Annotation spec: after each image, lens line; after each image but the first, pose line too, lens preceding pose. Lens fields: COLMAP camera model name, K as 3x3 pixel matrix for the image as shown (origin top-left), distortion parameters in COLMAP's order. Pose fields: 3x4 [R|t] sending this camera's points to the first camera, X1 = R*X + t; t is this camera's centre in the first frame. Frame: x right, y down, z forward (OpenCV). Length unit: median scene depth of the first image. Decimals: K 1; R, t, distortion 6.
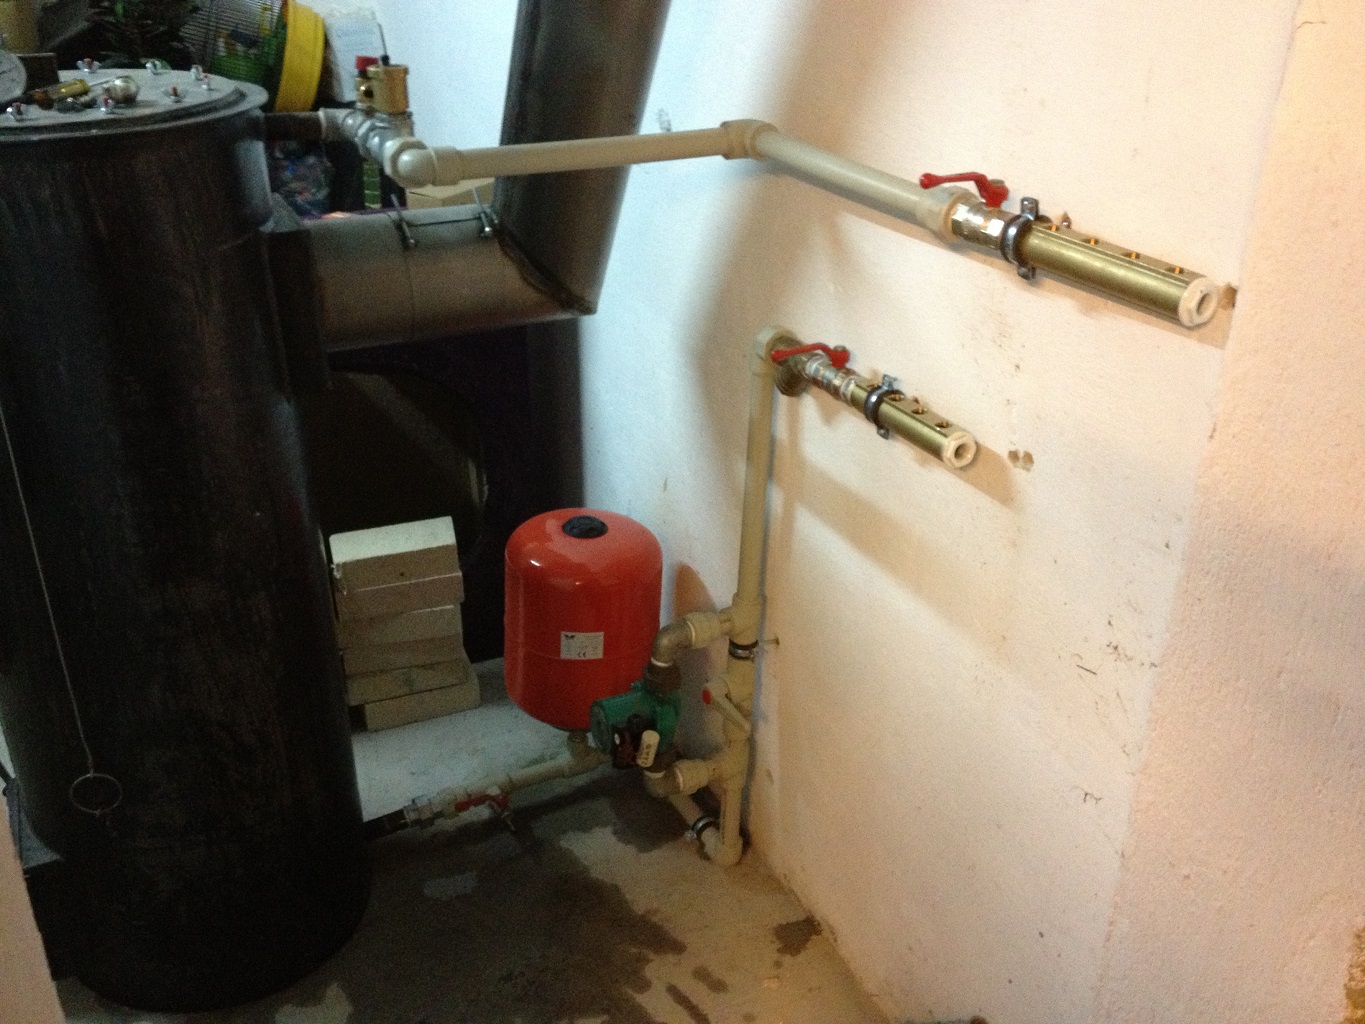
lens RADIAL K [[1390.2, 0, 684.3], [0, 1390.2, 512.5], [0, 0, 1]] dist [-0.014328, 0.000000]
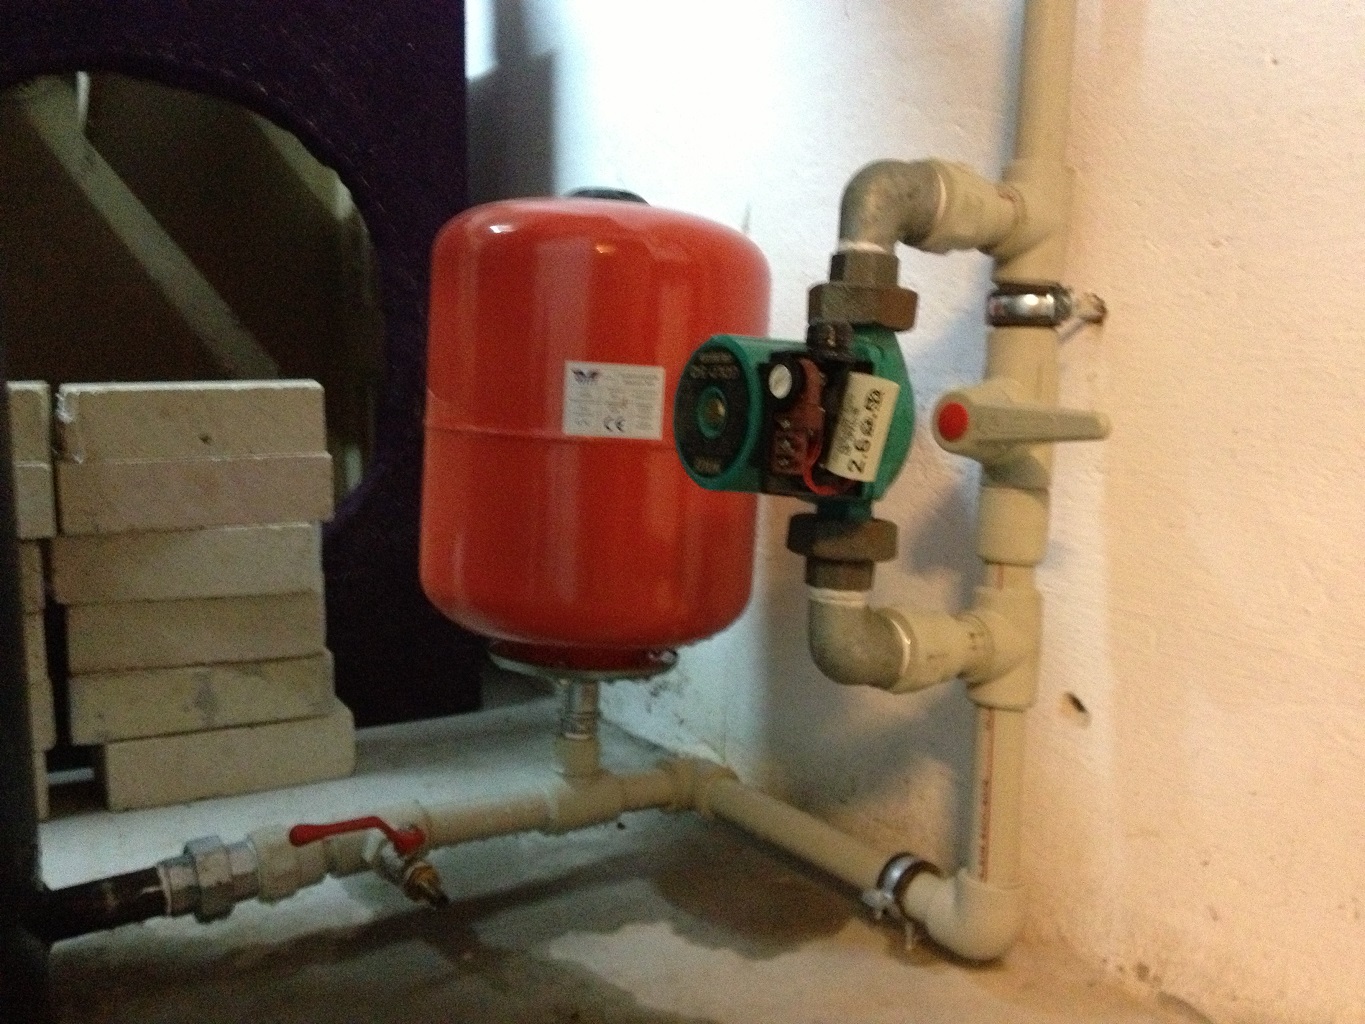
lens RADIAL K [[1390.2, 0, 679.4], [0, 1390.2, 511.1], [0, 0, 1]] dist [-0.014328, 0.000000]
pose [[0.996020, -0.009659, 0.088609, -0.086870], [0.039448, 0.939222, -0.341038, 0.258755], [-0.079930, 0.343176, 0.935864, 0.578581]]
